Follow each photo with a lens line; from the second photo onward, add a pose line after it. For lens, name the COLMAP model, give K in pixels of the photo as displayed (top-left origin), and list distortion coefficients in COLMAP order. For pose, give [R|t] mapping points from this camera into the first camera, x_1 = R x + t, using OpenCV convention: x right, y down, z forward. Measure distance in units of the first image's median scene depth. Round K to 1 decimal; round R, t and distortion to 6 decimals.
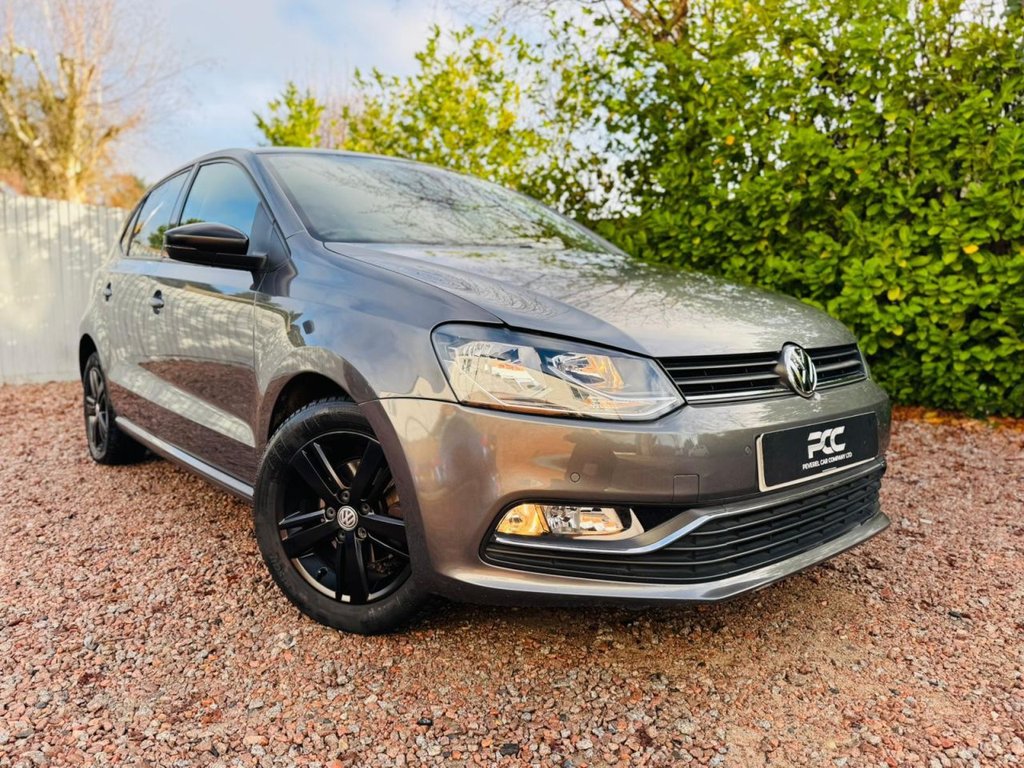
lens RADIAL K [[753.4, 0, 507.4], [0, 753.4, 385.7], [0, 0, 1]] dist [0.006083, -0.007868]
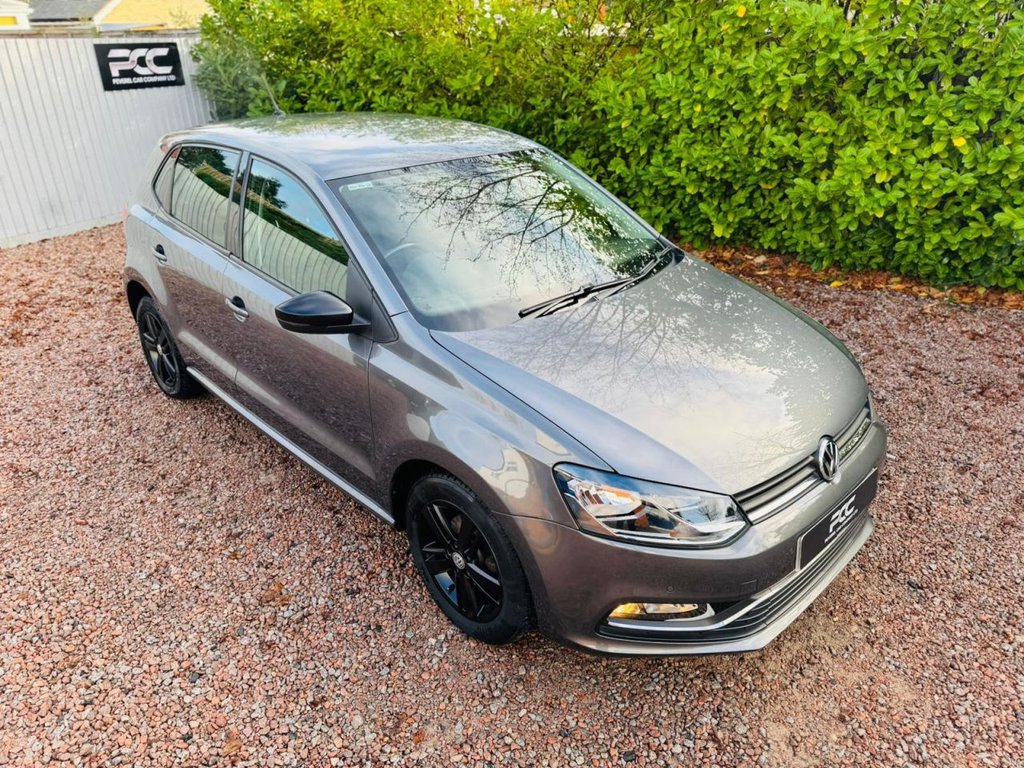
lens RADIAL K [[735.7, 0, 508.0], [0, 735.7, 384.1], [0, 0, 1]] dist [0.017946, -0.020327]
pose [[0.997158, -0.046174, 0.059539, -0.091757], [0.022850, 0.938326, 0.344996, -0.230914], [-0.071797, -0.342655, 0.936714, -0.038719]]
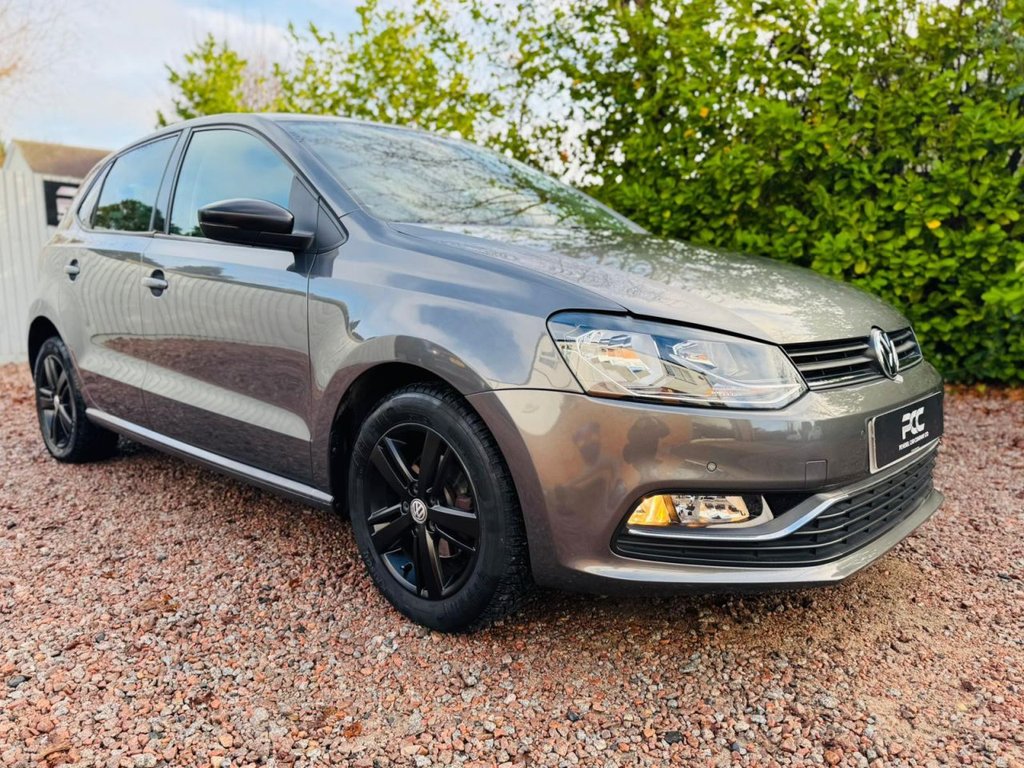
lens RADIAL K [[780.1, 0, 519.9], [0, 780.1, 388.7], [0, 0, 1]] dist [0.004816, -0.007148]
pose [[0.990303, -0.025007, 0.136657, -0.102945], [0.019537, 0.998959, 0.041221, -0.009963], [-0.137545, -0.038151, 0.989760, 0.002752]]
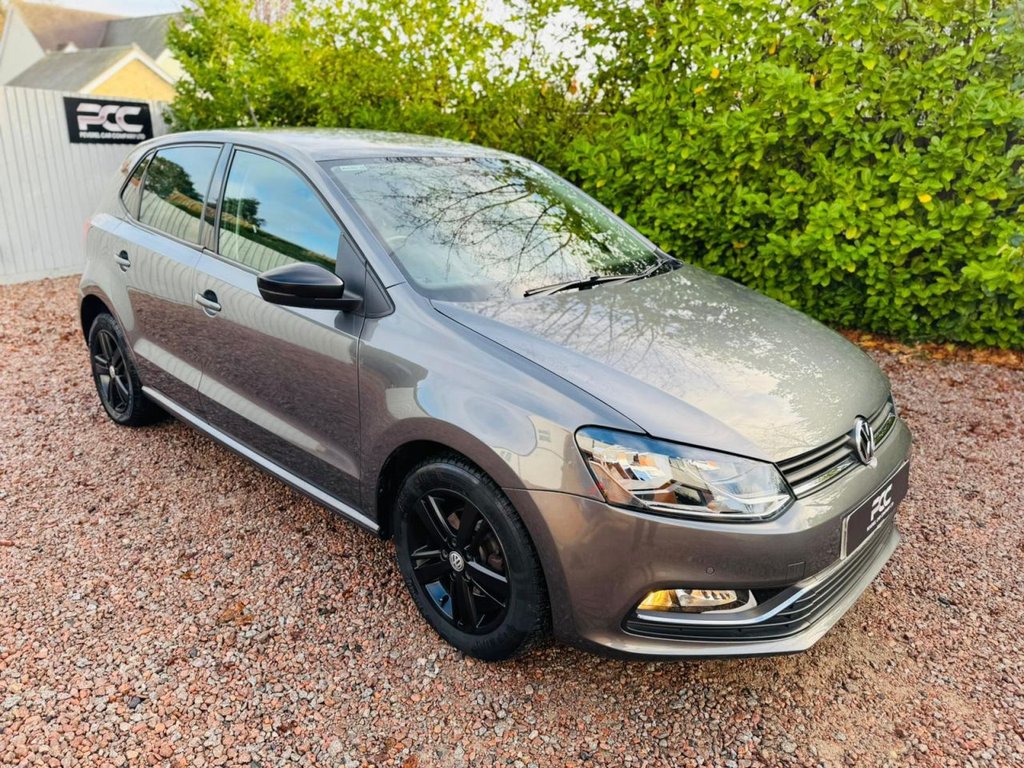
lens RADIAL K [[736.8, 0, 512.0], [0, 736.8, 384.0], [0, 0, 1]] dist [0.003283, -0.004108]
pose [[0.990827, -0.019008, 0.133792, -0.126717], [-0.009870, 0.977235, 0.211932, -0.136789], [-0.134775, -0.211308, 0.968083, -0.012663]]
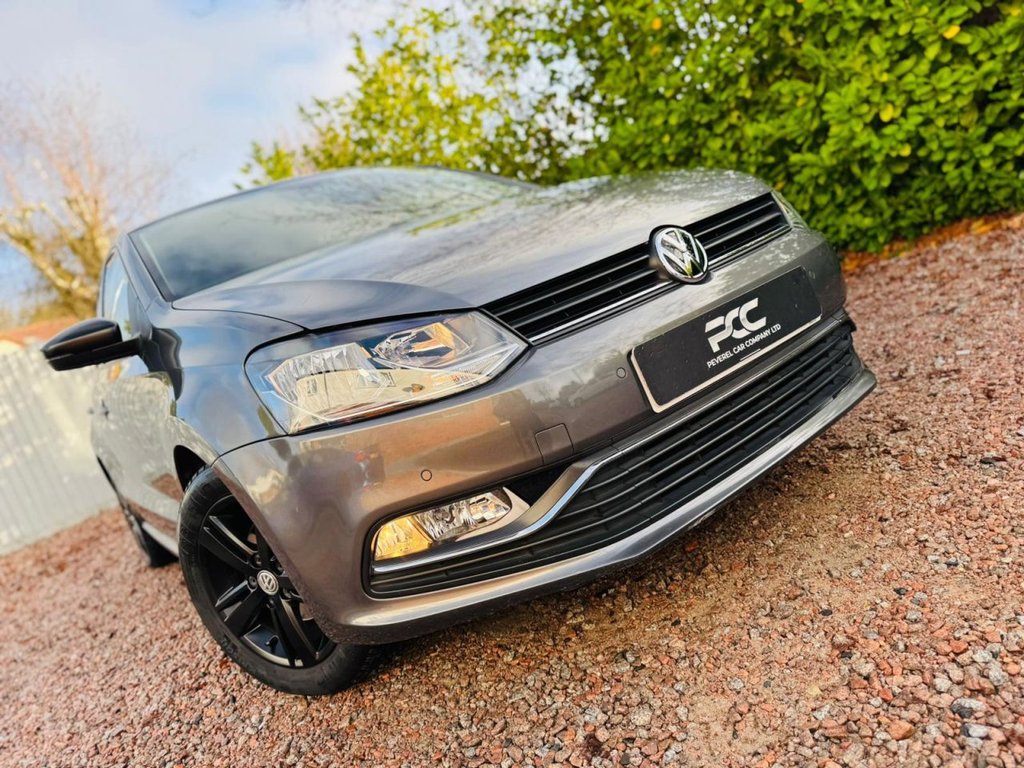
lens RADIAL K [[736.8, 0, 512.0], [0, 736.8, 384.0], [0, 0, 1]] dist [0.003283, -0.004108]
pose [[0.932896, -0.336640, -0.127980, 0.105853], [0.341376, 0.939784, 0.016410, 0.014902], [0.114750, -0.058998, 0.991641, 0.064234]]
